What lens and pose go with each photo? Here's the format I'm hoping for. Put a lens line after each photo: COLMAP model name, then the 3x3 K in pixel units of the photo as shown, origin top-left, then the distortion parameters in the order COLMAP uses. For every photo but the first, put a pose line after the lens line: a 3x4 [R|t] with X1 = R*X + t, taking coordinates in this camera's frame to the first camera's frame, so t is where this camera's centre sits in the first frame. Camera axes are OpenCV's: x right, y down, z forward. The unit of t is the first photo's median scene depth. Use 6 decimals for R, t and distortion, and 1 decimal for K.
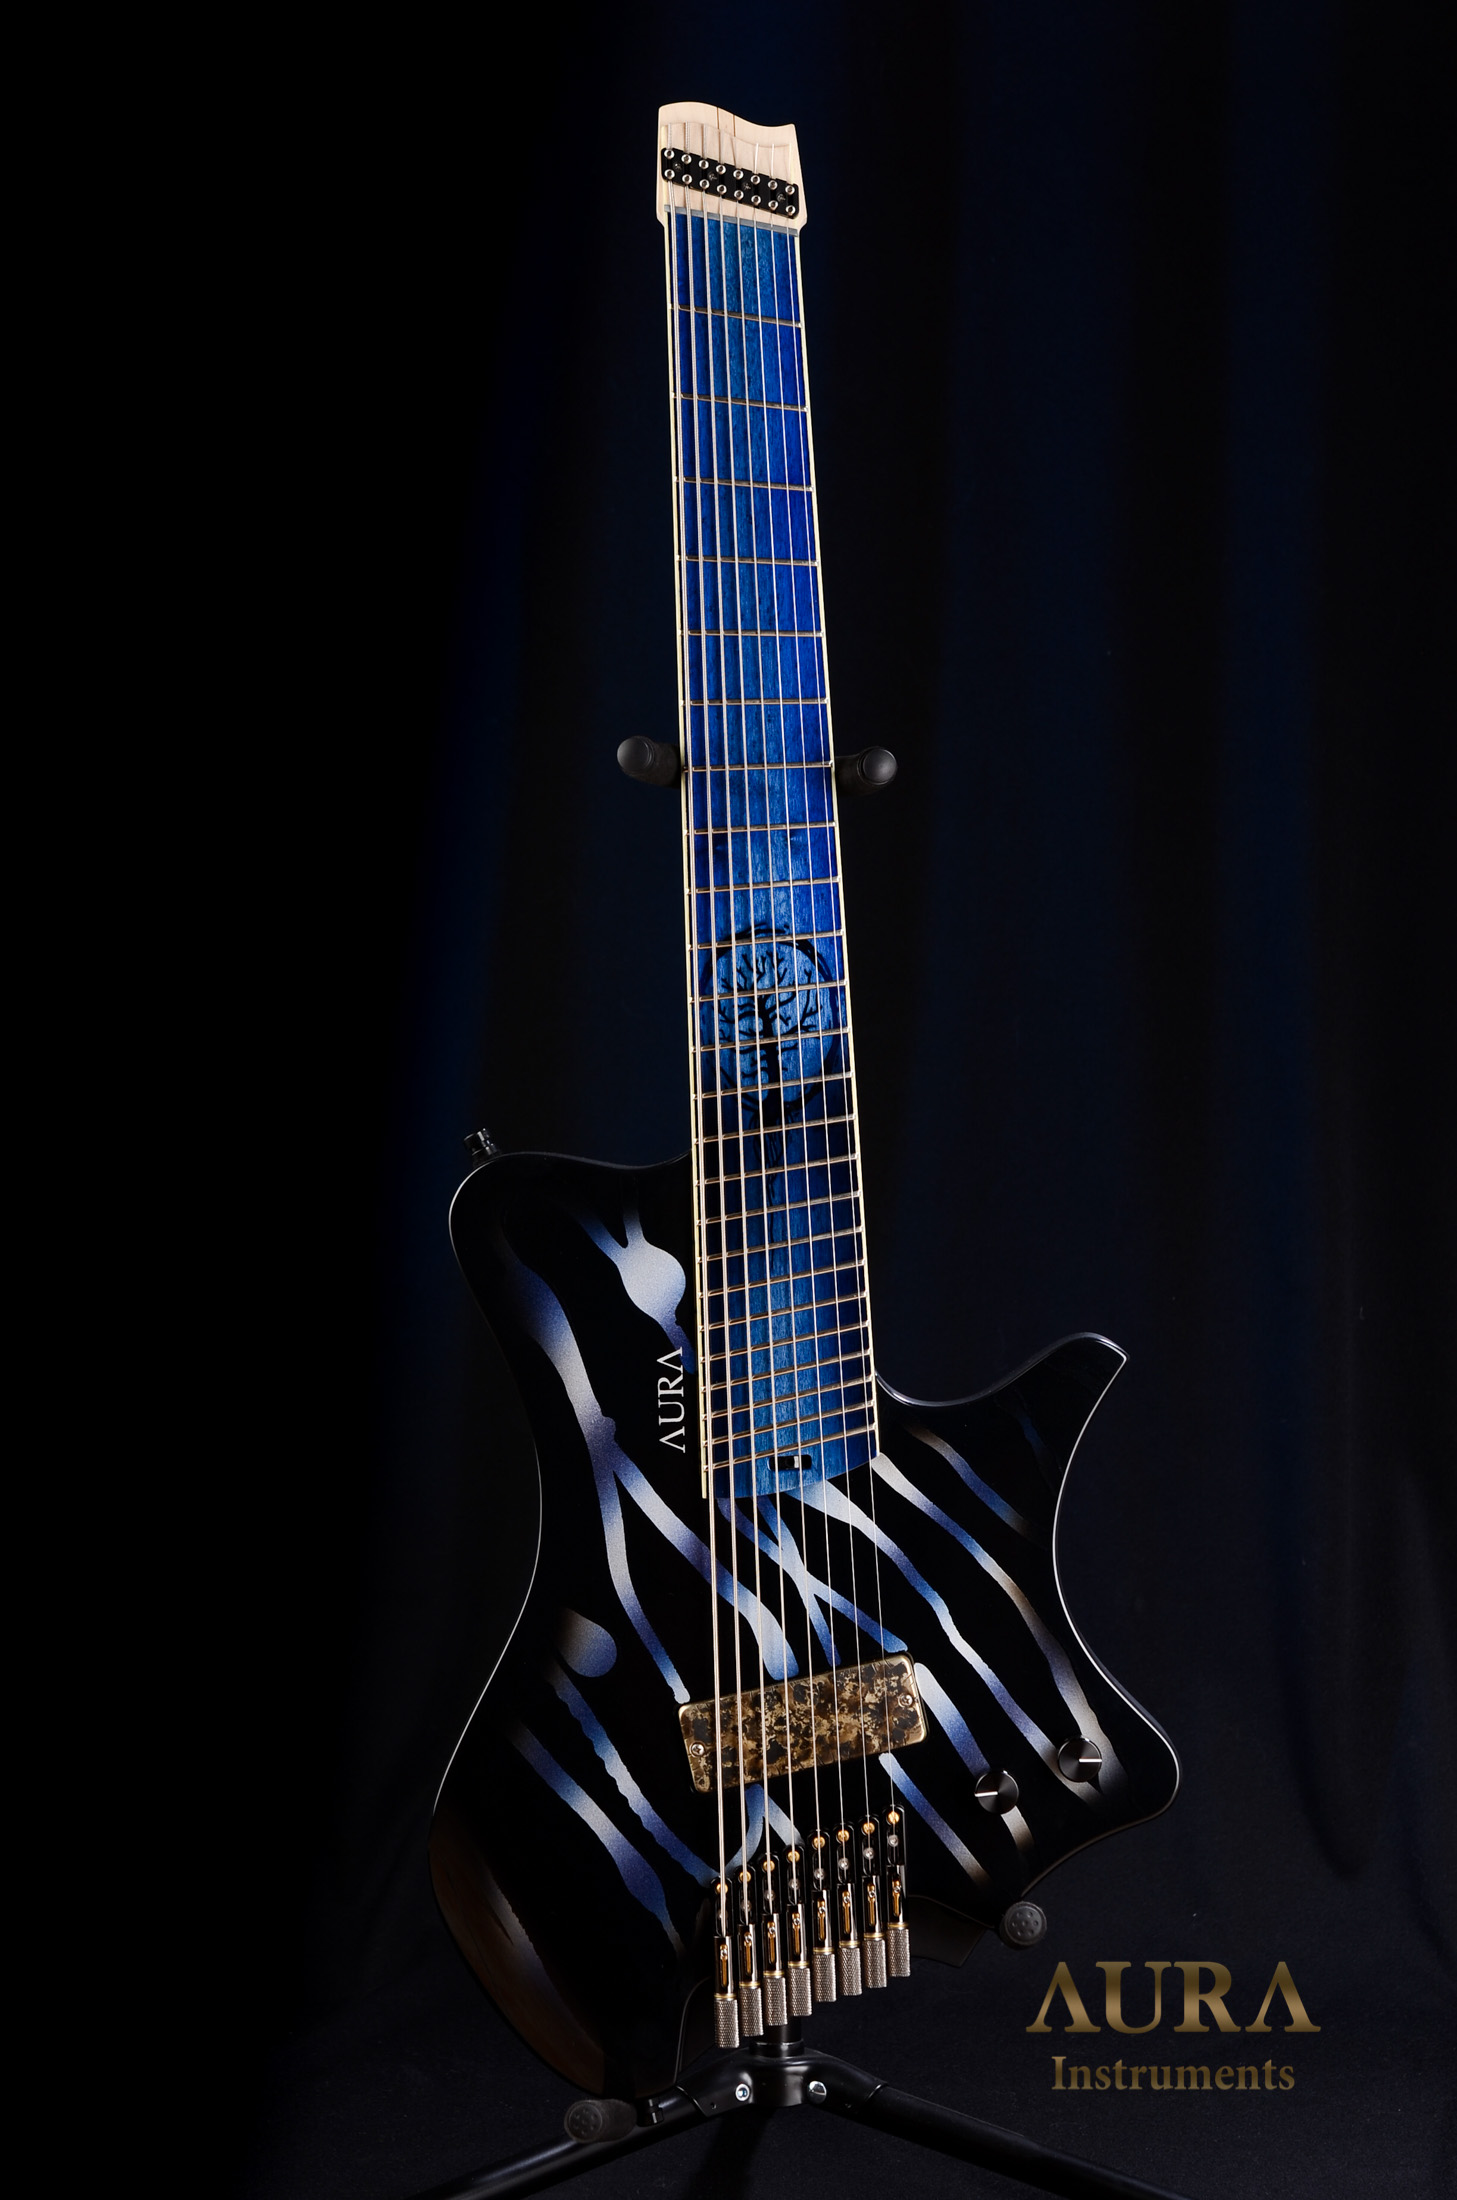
lens RADIAL K [[5689.7, 0, 883.8], [0, 5689.7, 1097.7], [0, 0, 1]] dist [-0.019430, 1.012352]
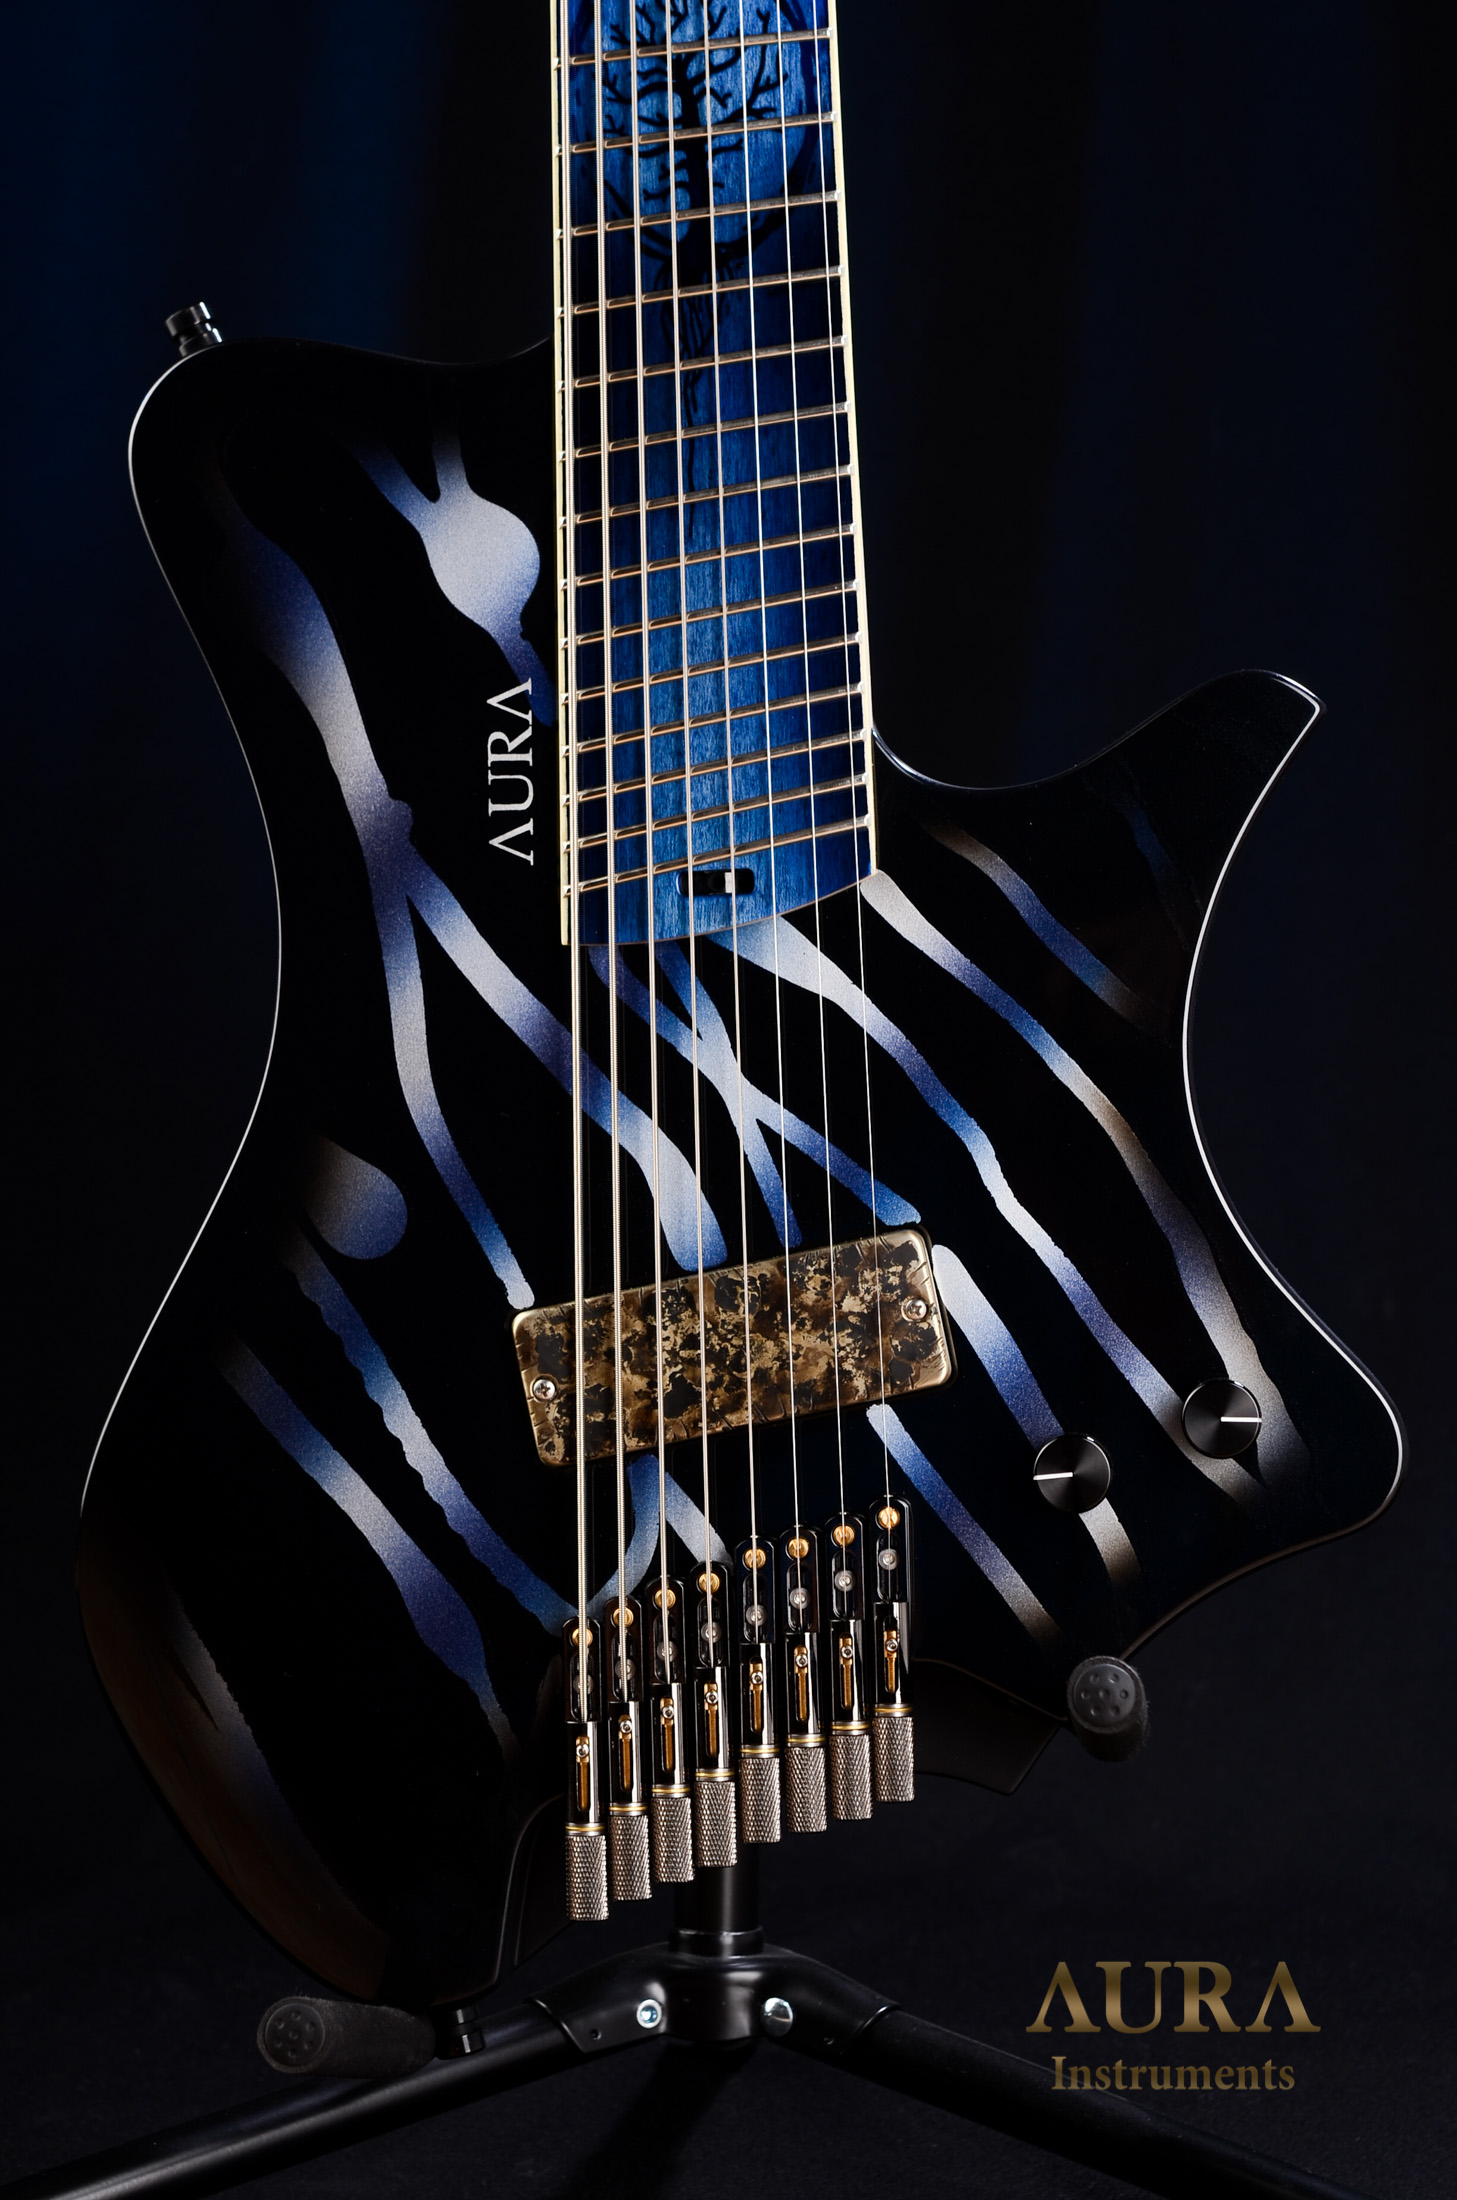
lens RADIAL K [[5689.7, 0, 883.8], [0, 5689.7, 1097.7], [0, 0, 1]] dist [-0.019430, 1.012352]
pose [[0.997555, 0.015736, -0.068095, 0.038743], [-0.016641, 0.999780, -0.012742, 0.092307], [0.067879, 0.013844, 0.997597, 0.439924]]
